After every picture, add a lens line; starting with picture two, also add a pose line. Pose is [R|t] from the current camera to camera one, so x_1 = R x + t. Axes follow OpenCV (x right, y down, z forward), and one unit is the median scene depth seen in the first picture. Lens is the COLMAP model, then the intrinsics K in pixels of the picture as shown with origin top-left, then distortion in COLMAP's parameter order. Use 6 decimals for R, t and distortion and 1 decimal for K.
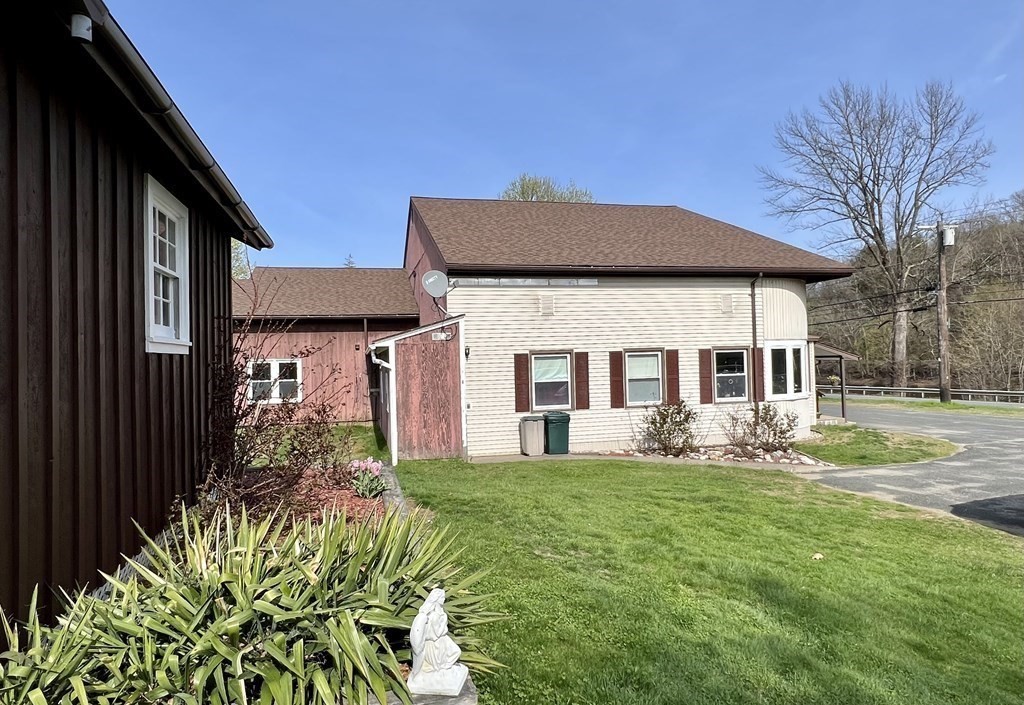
lens RADIAL K [[637.6, 0, 505.5], [0, 637.6, 347.2], [0, 0, 1]] dist [-0.005308, -0.000132]
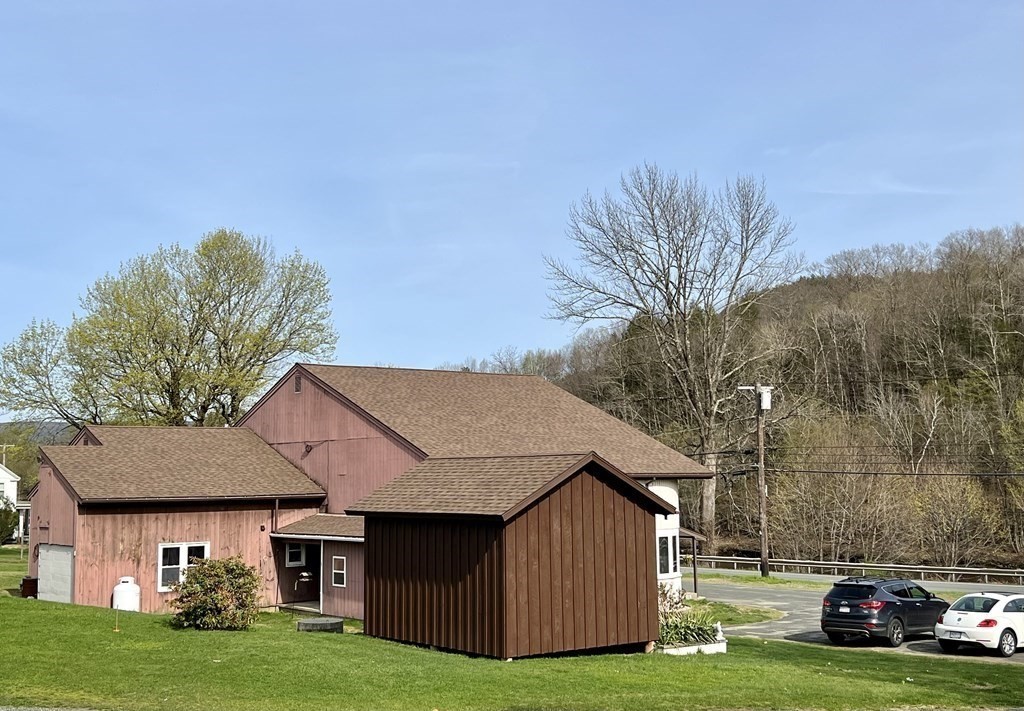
lens RADIAL K [[1217.7, 0, 508.5], [0, 1217.7, 346.8], [0, 0, 1]] dist [0.053044, 0.000000]
pose [[0.914409, 0.060947, 0.400177, -0.915326], [-0.020575, 0.994321, -0.104419, -0.124000], [-0.404268, 0.087248, 0.910470, -1.204010]]
